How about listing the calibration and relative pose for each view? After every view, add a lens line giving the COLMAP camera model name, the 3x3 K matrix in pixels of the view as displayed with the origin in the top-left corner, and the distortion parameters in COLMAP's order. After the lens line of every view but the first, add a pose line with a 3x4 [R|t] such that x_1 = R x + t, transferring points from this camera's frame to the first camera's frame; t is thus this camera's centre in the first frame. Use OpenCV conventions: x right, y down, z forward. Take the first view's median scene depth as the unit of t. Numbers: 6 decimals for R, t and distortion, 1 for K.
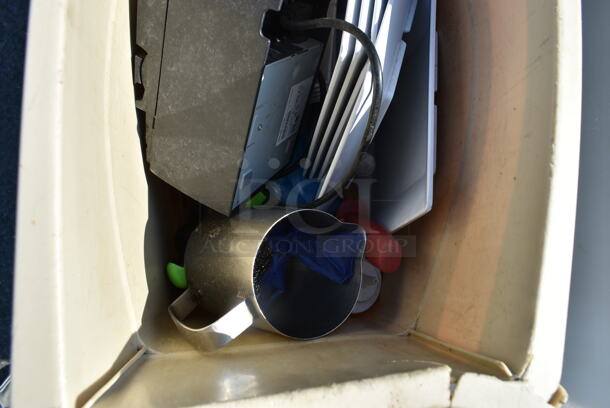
lens RADIAL K [[472.1, 0, 306.1], [0, 472.1, 200.3], [0, 0, 1]] dist [-0.015124, 0.010828]
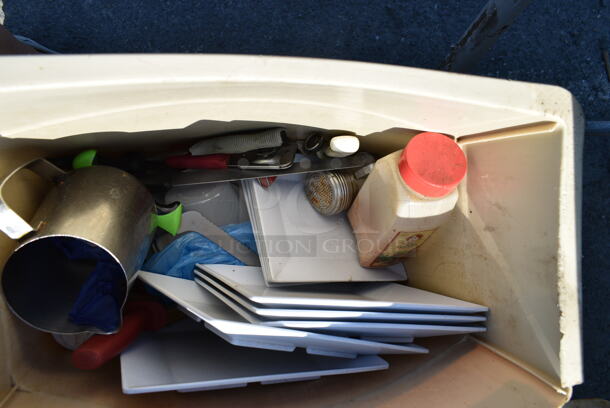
lens RADIAL K [[472.1, 0, 307.5], [0, 472.1, 200.9], [0, 0, 1]] dist [-0.015124, 0.010828]
pose [[0.090850, 0.990247, -0.105623, -0.019888], [-0.990151, 0.078473, -0.115948, -0.279712], [-0.106528, 0.115117, 0.987623, -0.157269]]
